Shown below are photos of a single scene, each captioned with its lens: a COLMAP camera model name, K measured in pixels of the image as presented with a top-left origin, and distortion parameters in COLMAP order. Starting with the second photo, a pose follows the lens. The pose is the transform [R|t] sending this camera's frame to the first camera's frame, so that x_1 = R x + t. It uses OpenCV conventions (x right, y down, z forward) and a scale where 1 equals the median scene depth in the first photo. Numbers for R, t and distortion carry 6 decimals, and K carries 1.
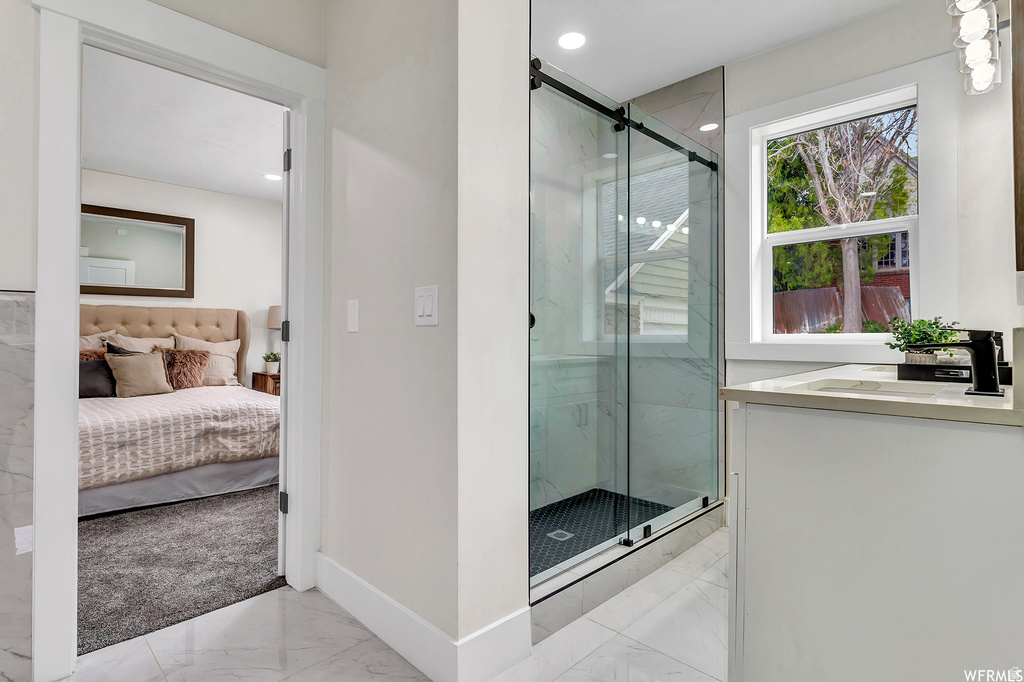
lens RADIAL K [[518.7, 0, 503.3], [0, 518.7, 328.8], [0, 0, 1]] dist [0.005827, -0.002867]
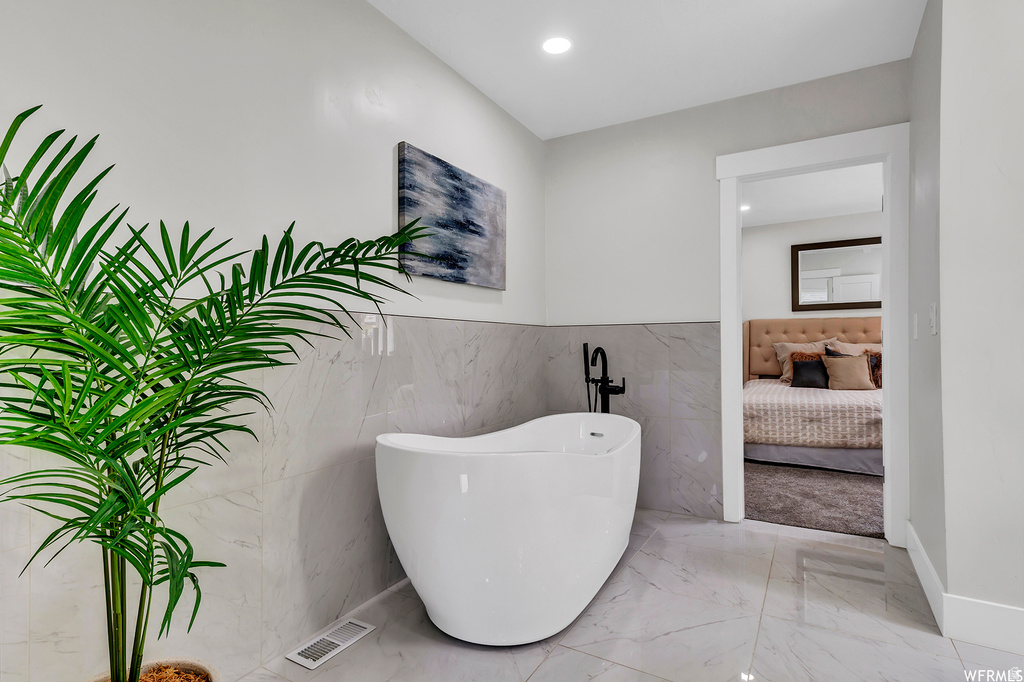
lens RADIAL K [[518.7, 0, 511.8], [0, 518.7, 343.6], [0, 0, 1]] dist [0.005827, -0.002867]
pose [[0.262551, -0.000395, -0.964918, 0.389063], [0.018357, 0.999821, 0.004586, -0.004437], [0.964744, -0.018917, 0.262511, -0.138736]]
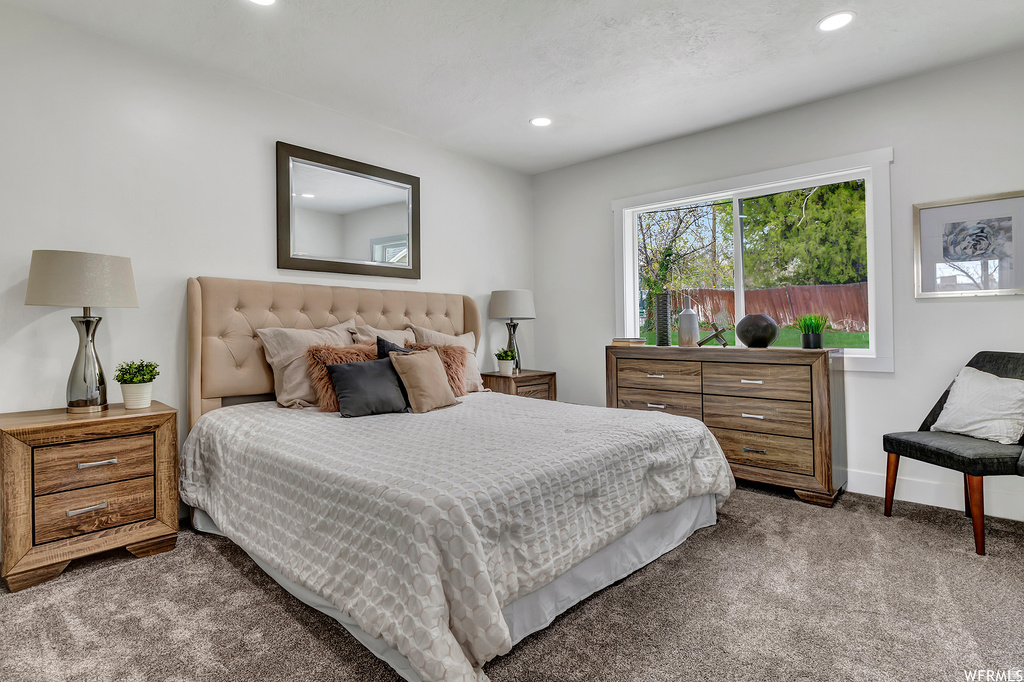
lens RADIAL K [[518.7, 0, 506.9], [0, 518.7, 327.2], [0, 0, 1]] dist [0.005827, -0.002867]
pose [[0.999097, -0.000937, 0.042486, -0.814220], [0.000570, 0.999962, 0.008665, 0.009883], [-0.042493, -0.008633, 0.999059, 0.355340]]
